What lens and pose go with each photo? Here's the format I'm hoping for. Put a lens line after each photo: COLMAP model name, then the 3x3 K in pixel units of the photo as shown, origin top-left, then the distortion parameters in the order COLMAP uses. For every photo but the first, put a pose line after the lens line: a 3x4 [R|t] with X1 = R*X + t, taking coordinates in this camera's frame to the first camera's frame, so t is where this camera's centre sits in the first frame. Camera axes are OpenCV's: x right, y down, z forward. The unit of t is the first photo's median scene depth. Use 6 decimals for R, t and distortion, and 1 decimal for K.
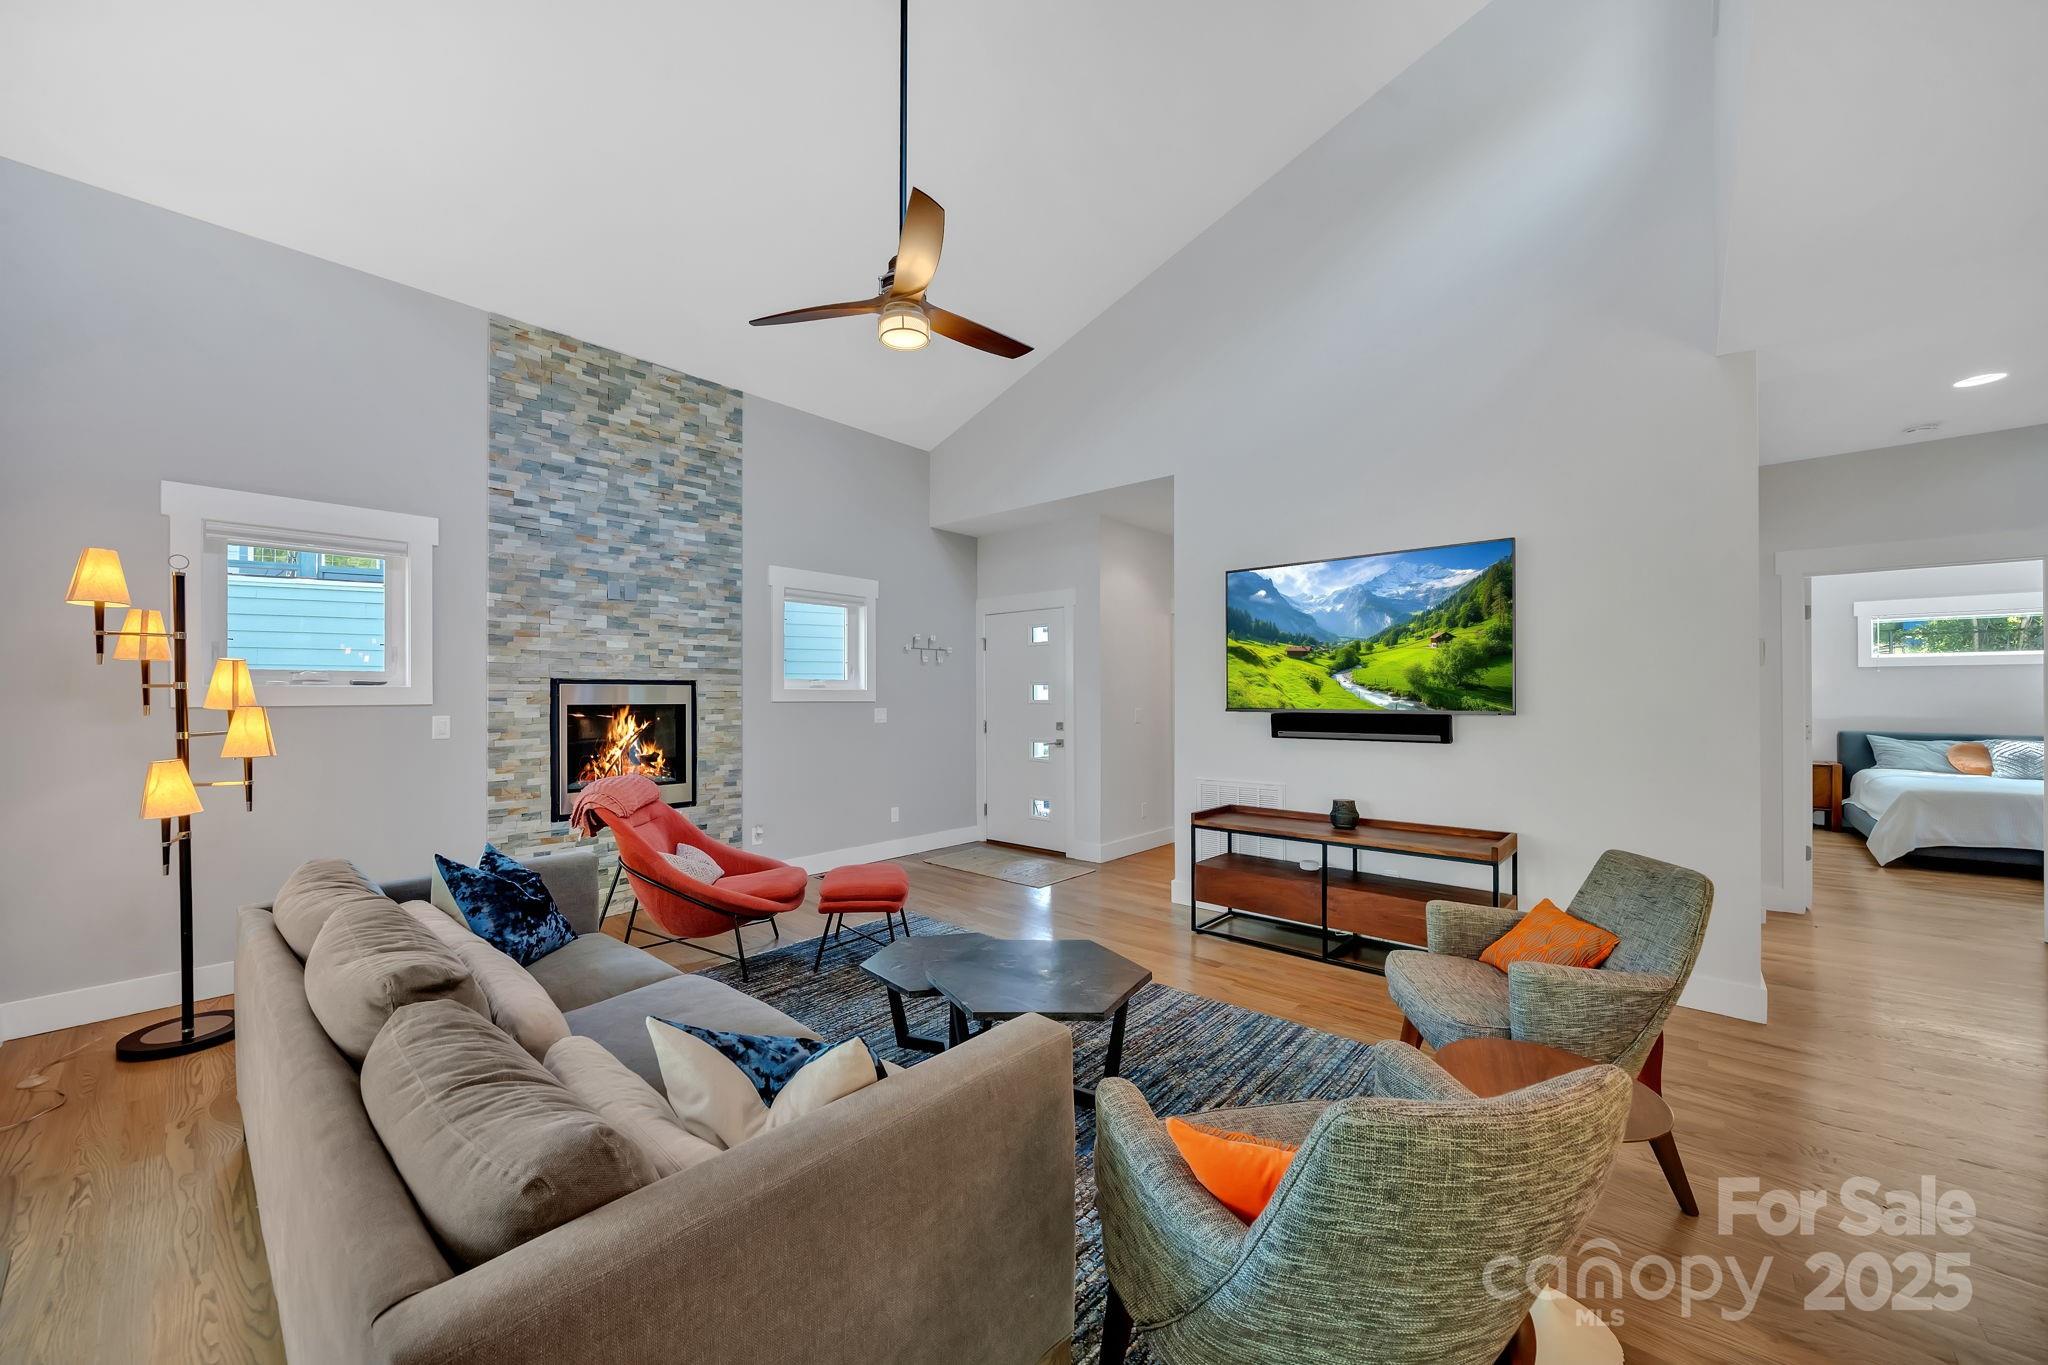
lens RADIAL K [[751.2, 0, 1025.6], [0, 751.2, 693.9], [0, 0, 1]] dist [0.000753, 0.000183]
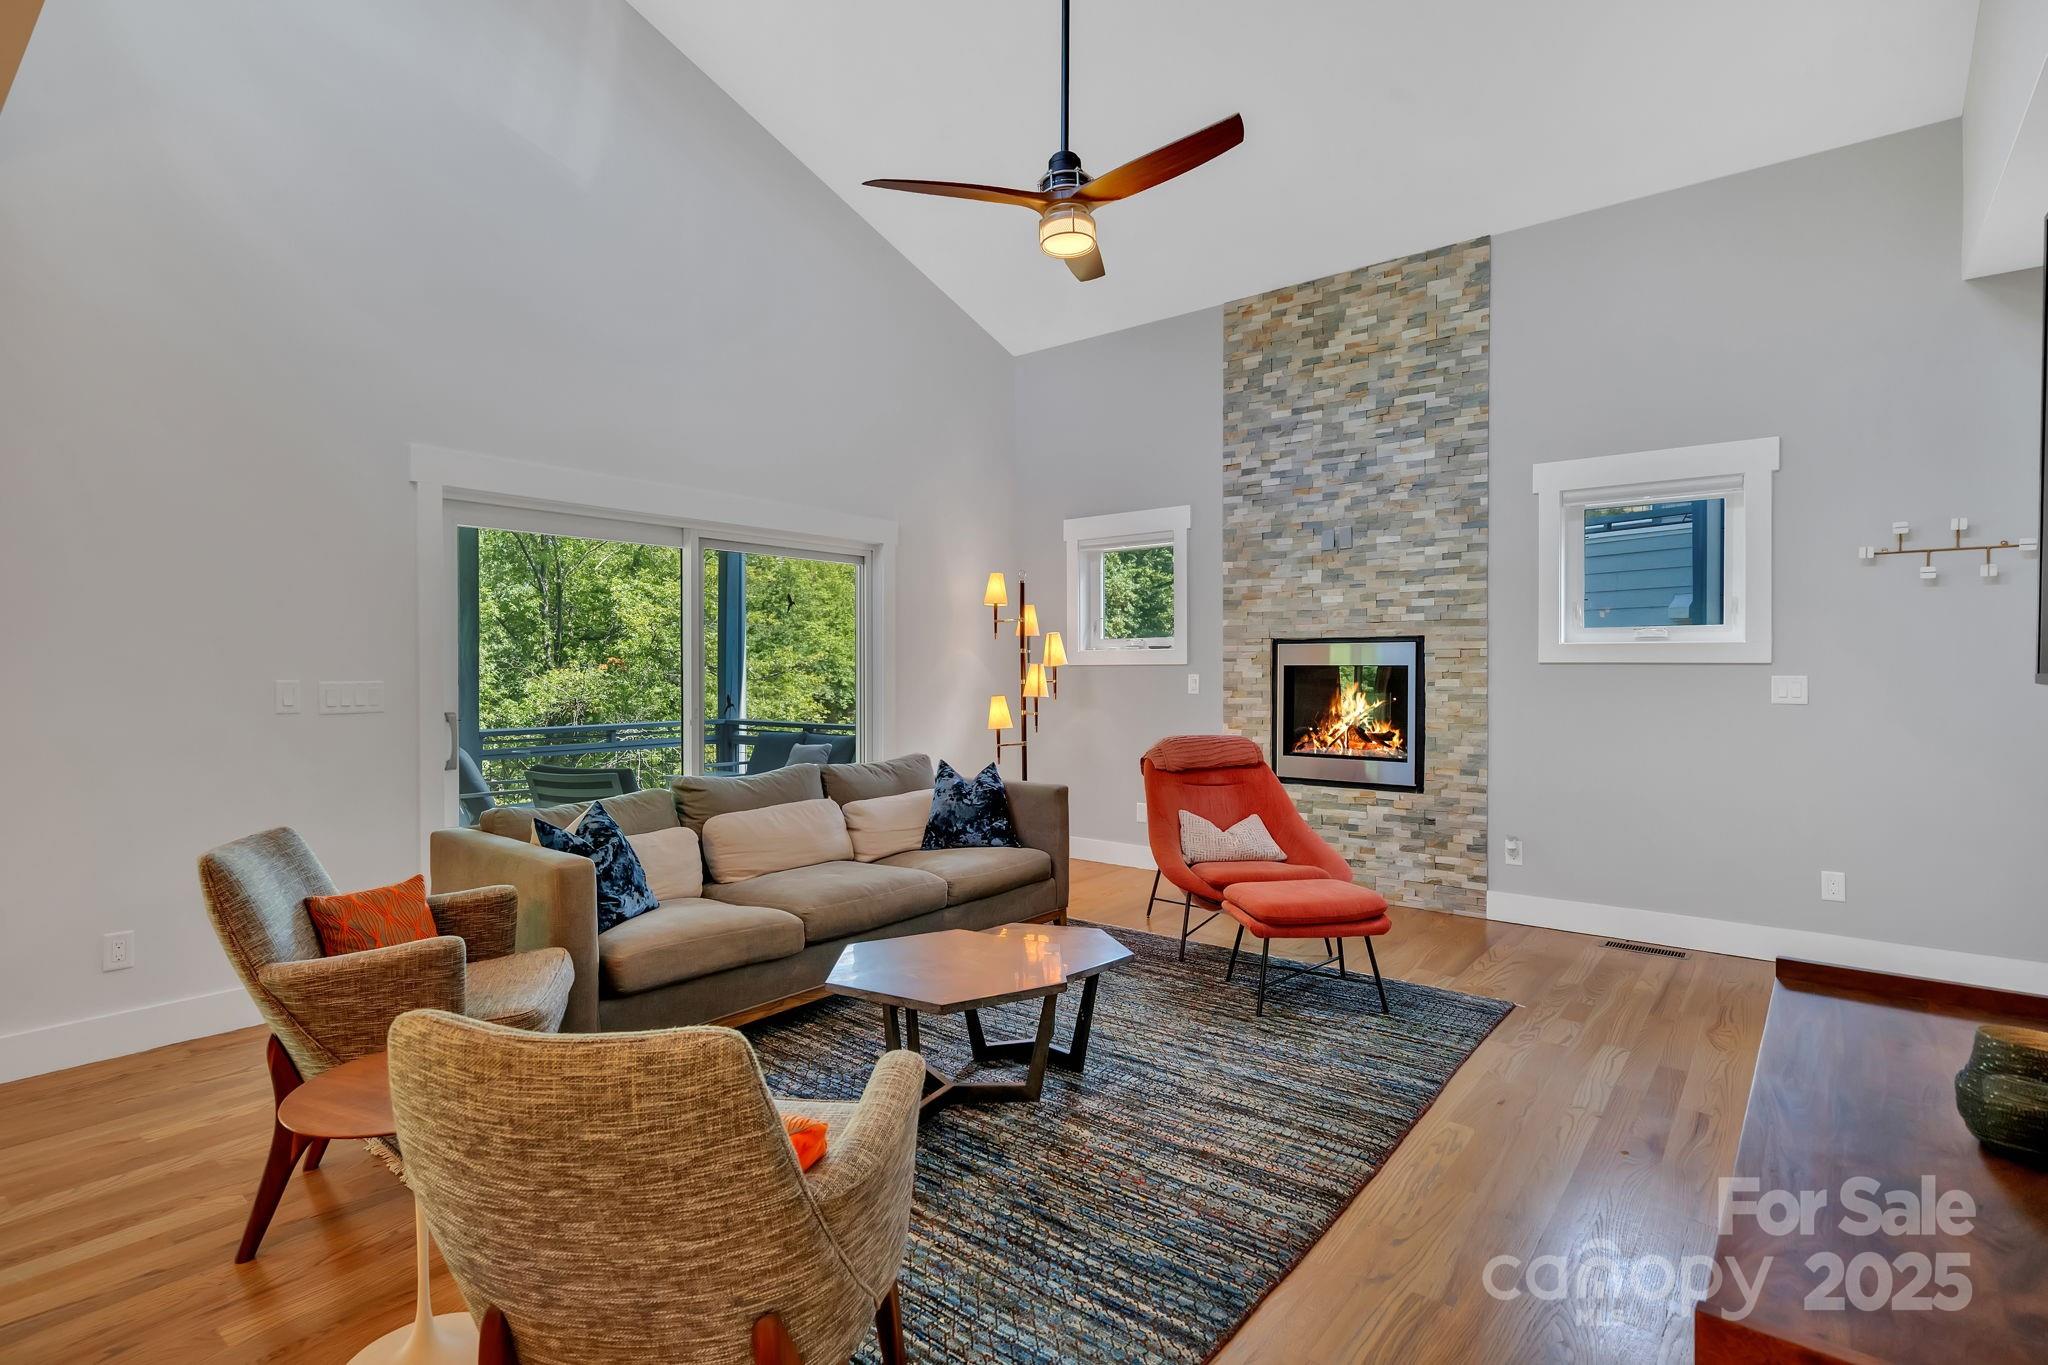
lens RADIAL K [[1006.3, 0, 1032.9], [0, 1006.3, 681.7], [0, 0, 1]] dist [-0.001720, 0.000387]
pose [[0.045694, 0.013123, -0.998869, 0.647824], [0.002058, 0.999910, 0.013230, 0.016782], [0.998953, -0.002660, 0.045663, 0.575365]]
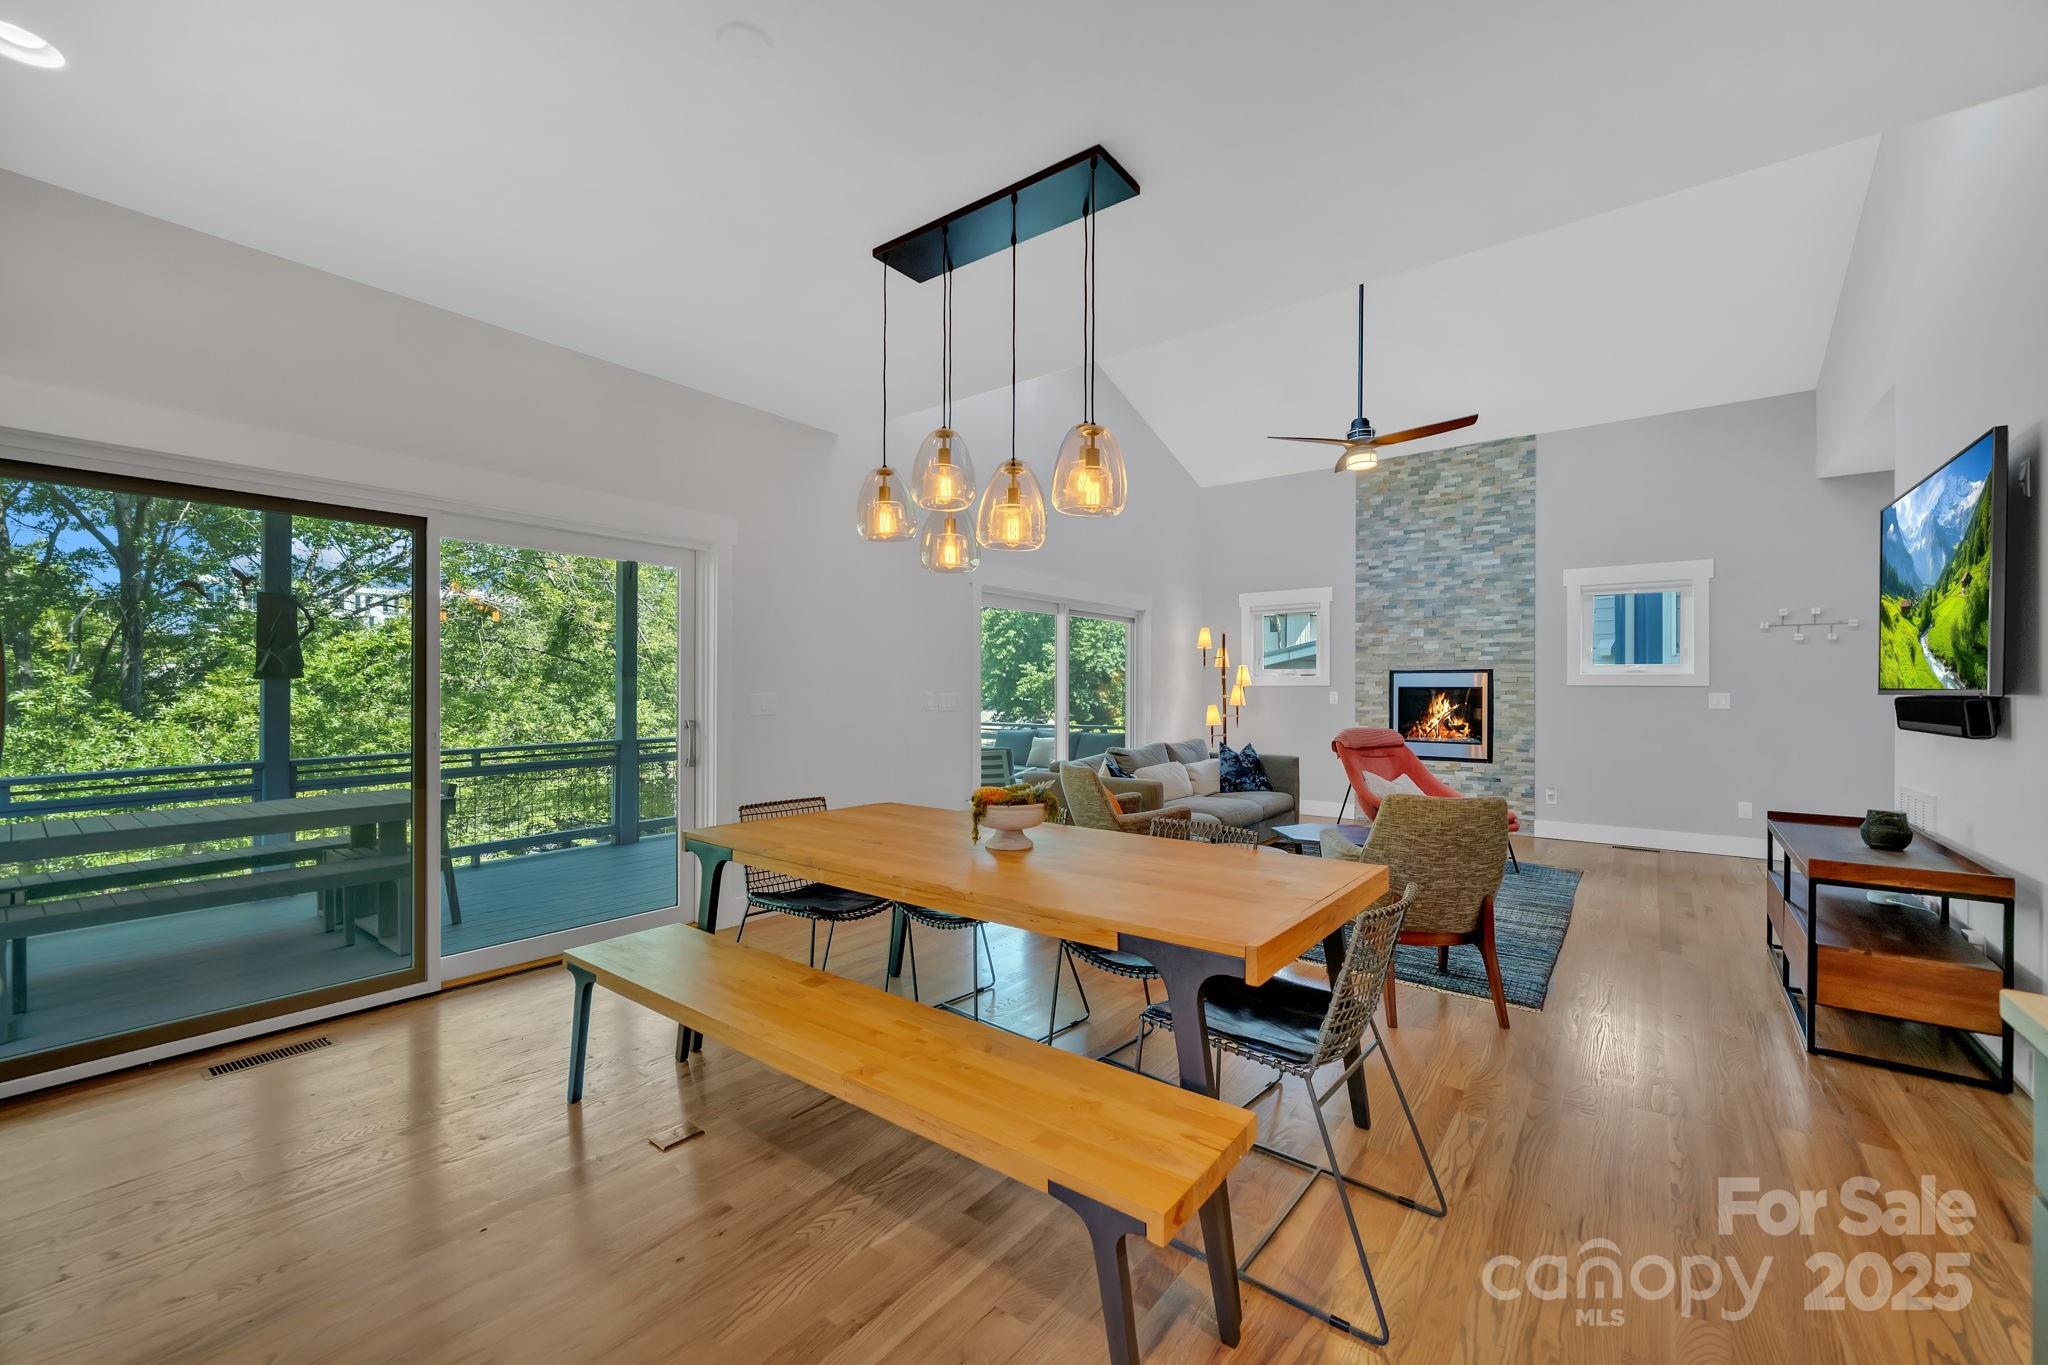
lens RADIAL K [[835.4, 0, 1015.6], [0, 835.4, 692.1], [0, 0, 1]] dist [-0.003791, -0.000401]
pose [[0.061590, 0.003869, -0.998094, 1.054224], [-0.000622, 0.999992, 0.003838, 0.018749], [0.998101, 0.000384, 0.061592, 0.068913]]
